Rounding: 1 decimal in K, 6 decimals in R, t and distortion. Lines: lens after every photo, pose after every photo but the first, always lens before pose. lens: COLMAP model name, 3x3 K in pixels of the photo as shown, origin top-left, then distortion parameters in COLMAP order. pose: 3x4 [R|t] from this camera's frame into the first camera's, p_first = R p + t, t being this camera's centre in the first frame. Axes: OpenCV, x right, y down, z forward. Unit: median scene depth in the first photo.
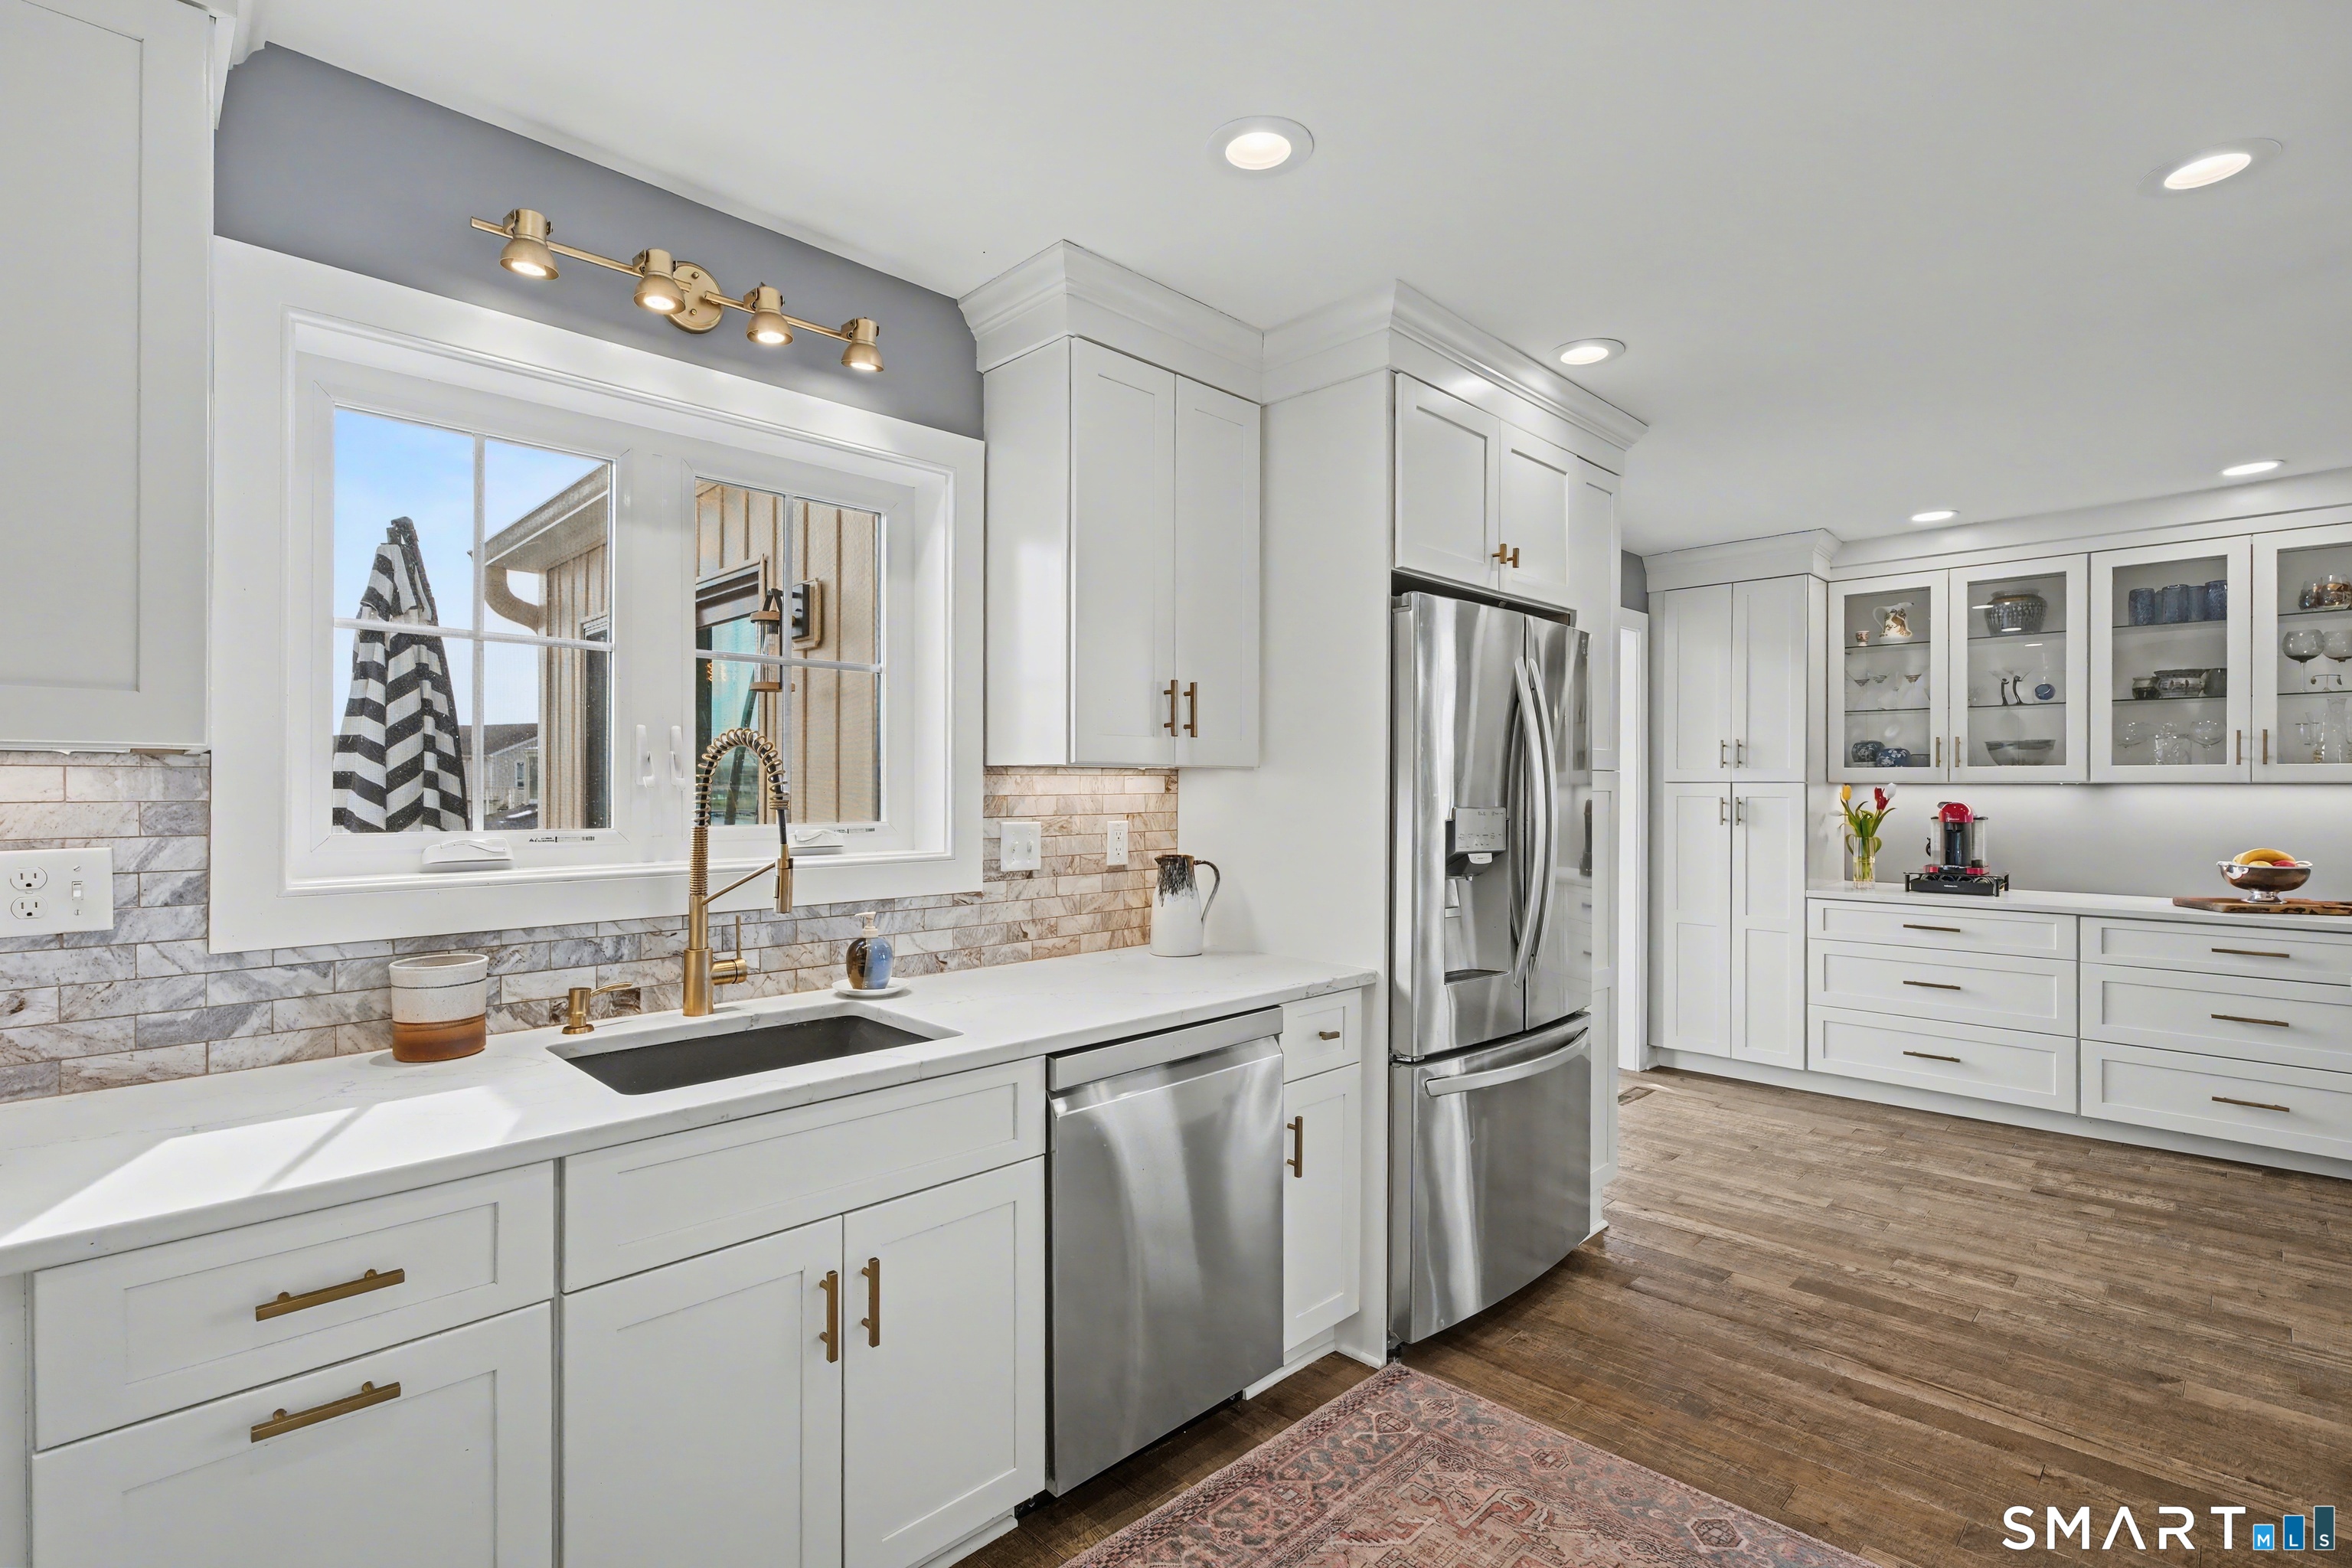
lens RADIAL K [[1108.0, 0, 1181.1], [0, 1108.0, 775.8], [0, 0, 1]] dist [0.000490, 0.000393]
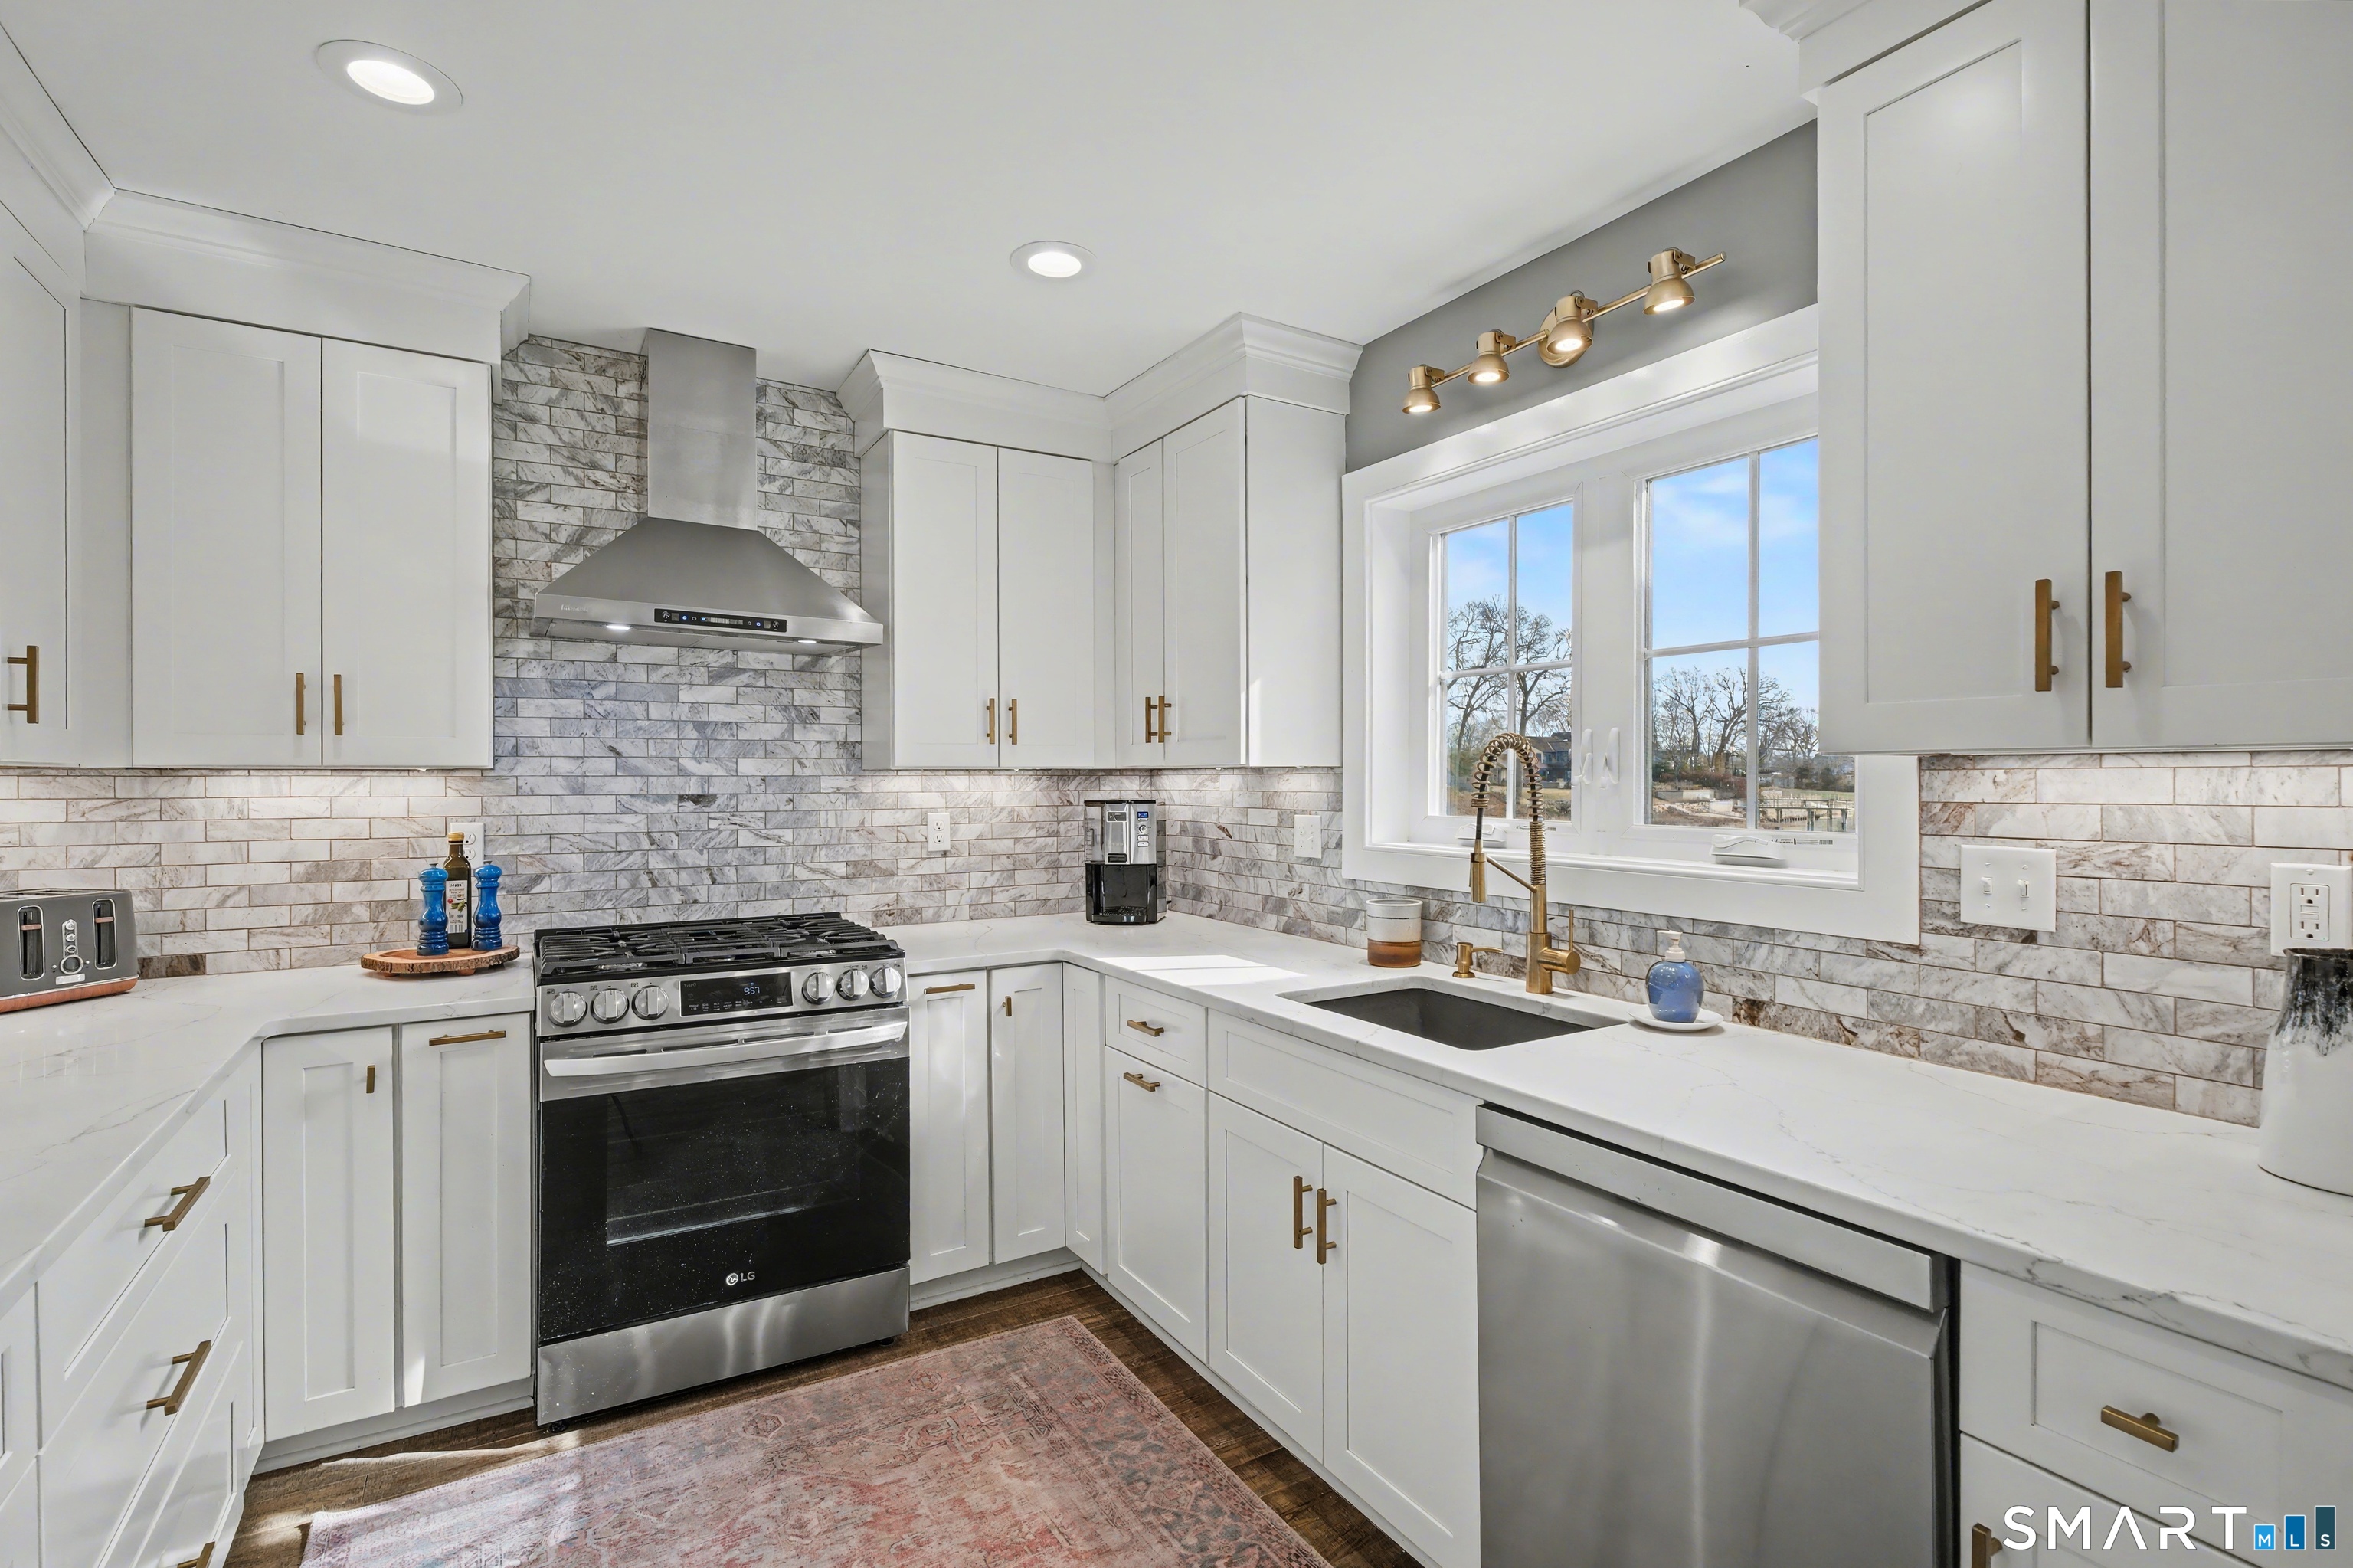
lens RADIAL K [[1096.8, 0, 1175.7], [0, 1096.8, 781.1], [0, 0, 1]] dist [-0.008326, -0.000058]
pose [[-0.249020, -0.002038, -0.968496, 0.980390], [0.005610, 0.999978, -0.003547, 0.009718], [0.968482, -0.006317, -0.249003, 1.272684]]
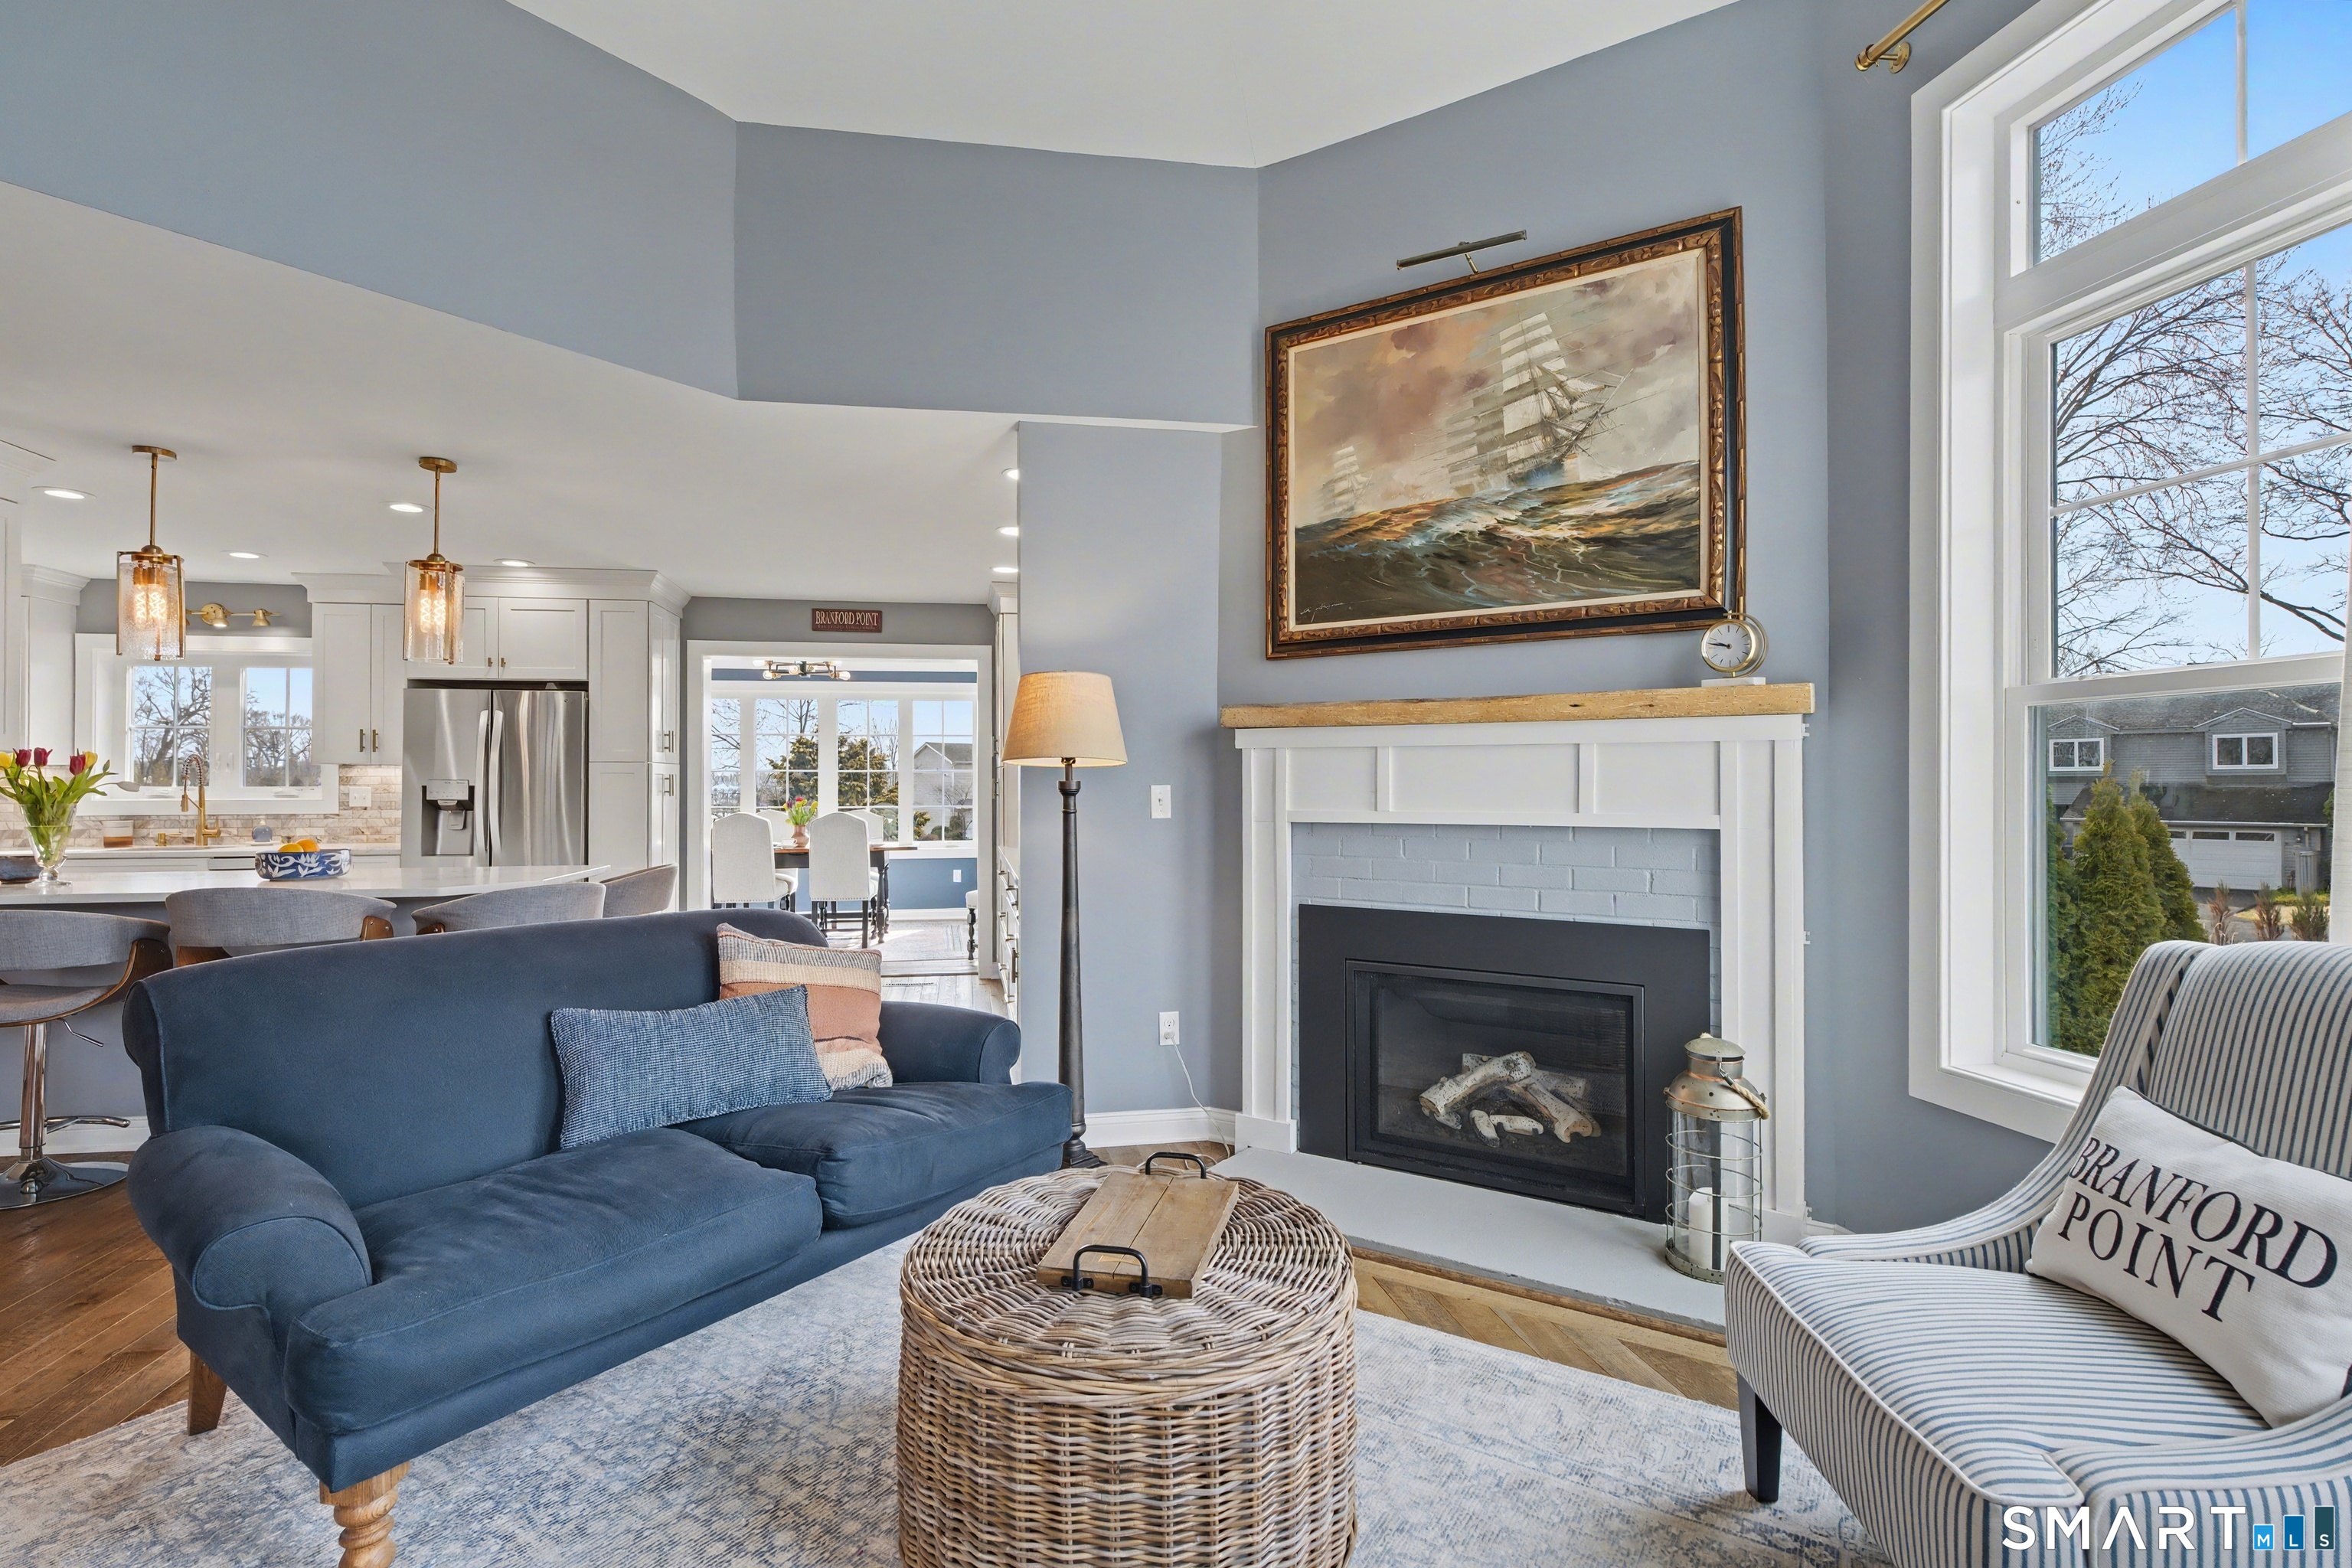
lens RADIAL K [[1096.3, 0, 1167.1], [0, 1096.3, 775.7], [0, 0, 1]] dist [-0.008326, -0.000058]
pose [[0.818404, -0.013059, -0.574495, 4.939884], [0.010204, 0.999914, -0.008193, 0.097978], [0.574552, 0.000843, 0.818467, 0.059573]]
